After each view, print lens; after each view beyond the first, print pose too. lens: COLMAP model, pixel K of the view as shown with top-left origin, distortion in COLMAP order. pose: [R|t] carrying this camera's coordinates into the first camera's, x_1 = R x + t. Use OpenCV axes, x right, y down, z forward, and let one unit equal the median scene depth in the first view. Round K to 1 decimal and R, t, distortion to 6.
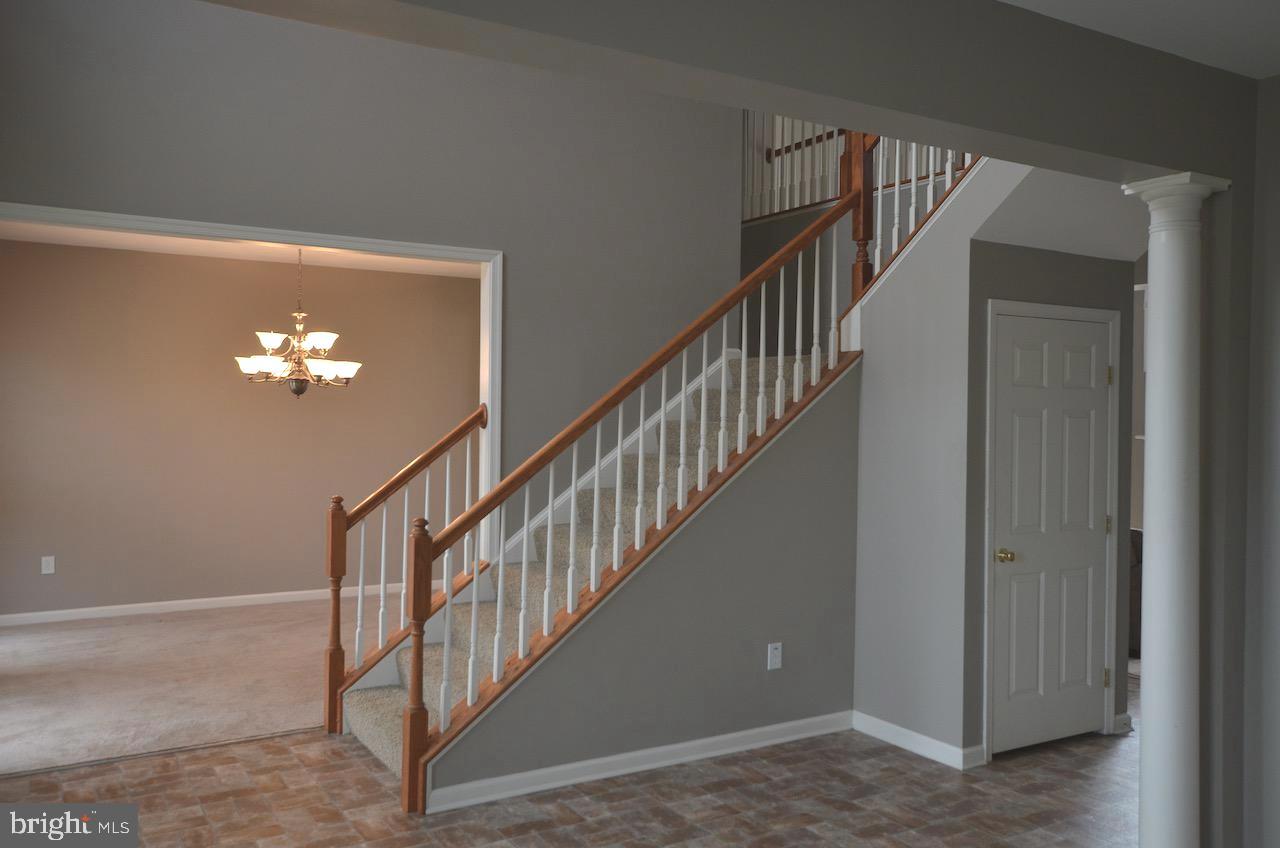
lens RADIAL K [[1052.3, 0, 640.0], [0, 1052.3, 424.0], [0, 0, 1]] dist [-0.031715, 0.105088]
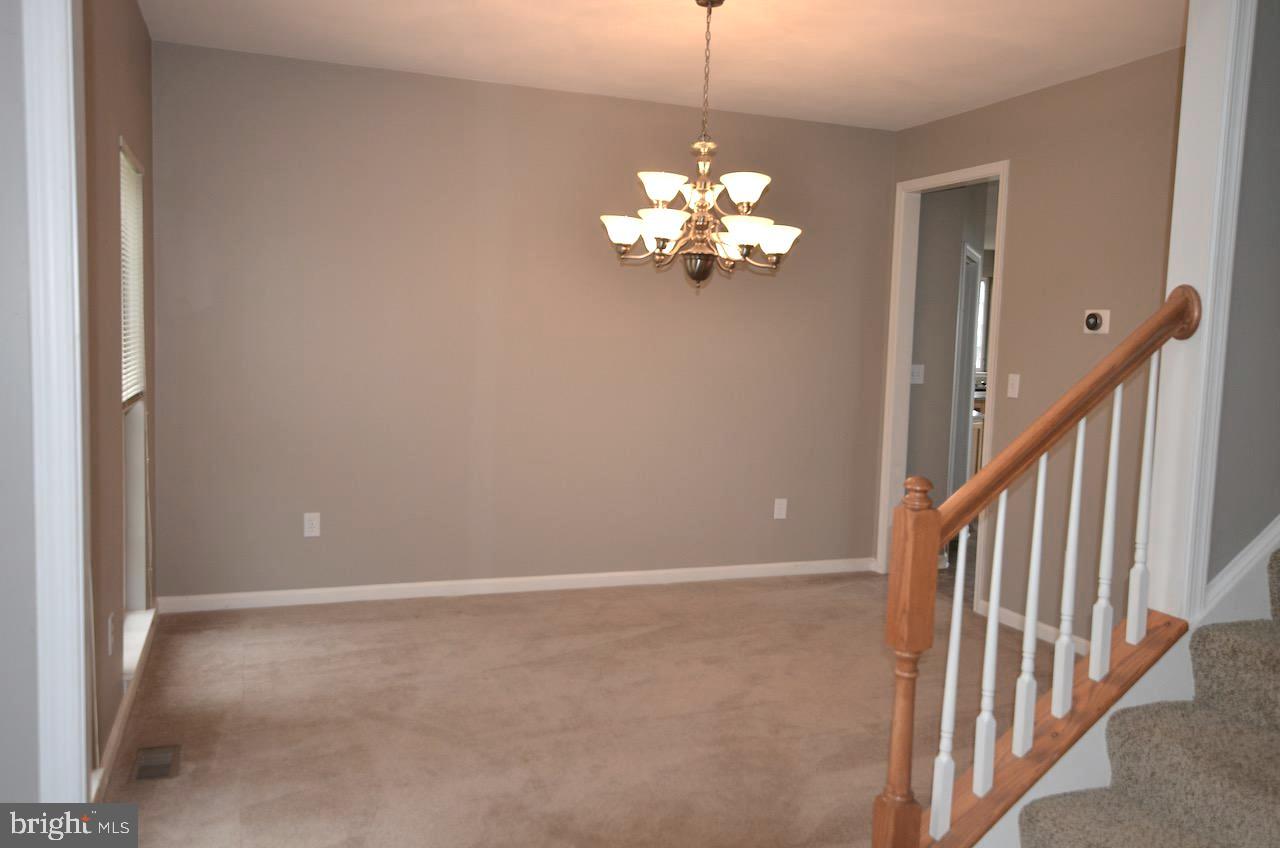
lens RADIAL K [[1052.3, 0, 640.0], [0, 1052.3, 424.0], [0, 0, 1]] dist [-0.031715, 0.105088]
pose [[0.982027, 0.040166, -0.184418, -0.244766], [-0.027384, 0.997076, 0.071346, 0.012483], [0.186745, -0.065013, 0.980255, 0.398097]]
